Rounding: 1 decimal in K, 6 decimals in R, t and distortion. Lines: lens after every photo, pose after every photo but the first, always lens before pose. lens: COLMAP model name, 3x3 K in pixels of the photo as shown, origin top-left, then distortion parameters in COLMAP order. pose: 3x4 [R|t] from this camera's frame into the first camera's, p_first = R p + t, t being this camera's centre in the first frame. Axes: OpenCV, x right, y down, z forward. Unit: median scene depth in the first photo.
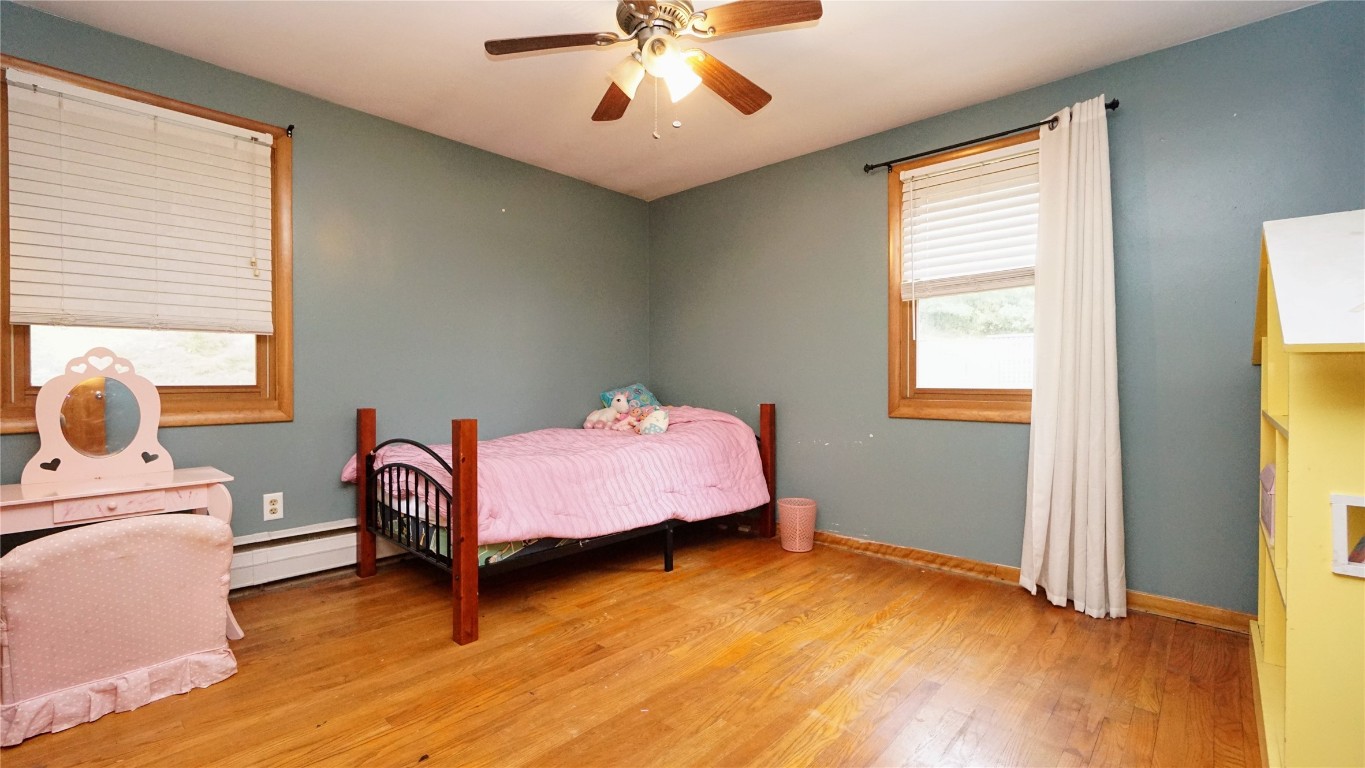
lens RADIAL K [[590.4, 0, 676.1], [0, 590.4, 383.7], [0, 0, 1]] dist [-0.002482, 0.000745]
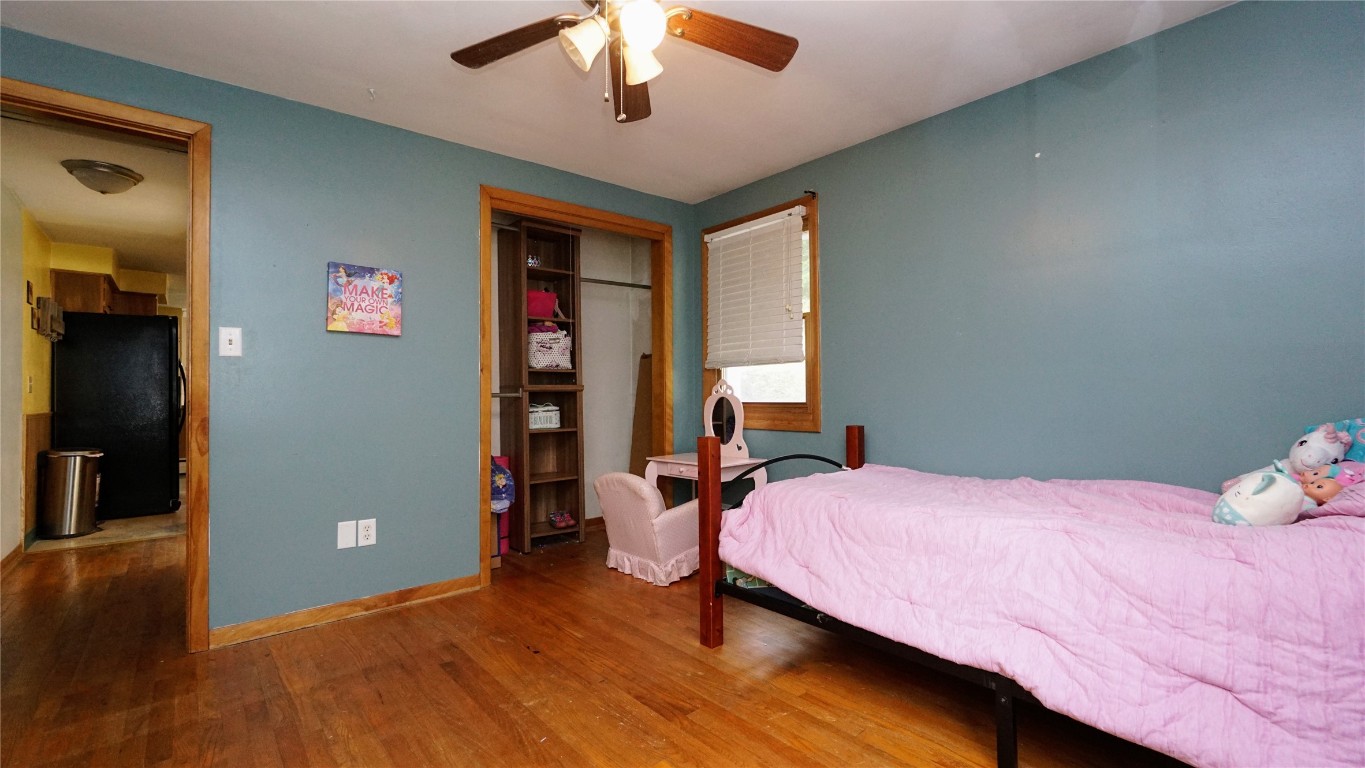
lens RADIAL K [[590.4, 0, 676.1], [0, 590.4, 383.7], [0, 0, 1]] dist [-0.002482, 0.000745]
pose [[-0.121767, -0.019594, -0.992365, 0.693761], [0.002173, 0.999797, -0.020007, -0.015017], [0.992556, -0.004593, -0.121700, 1.025089]]
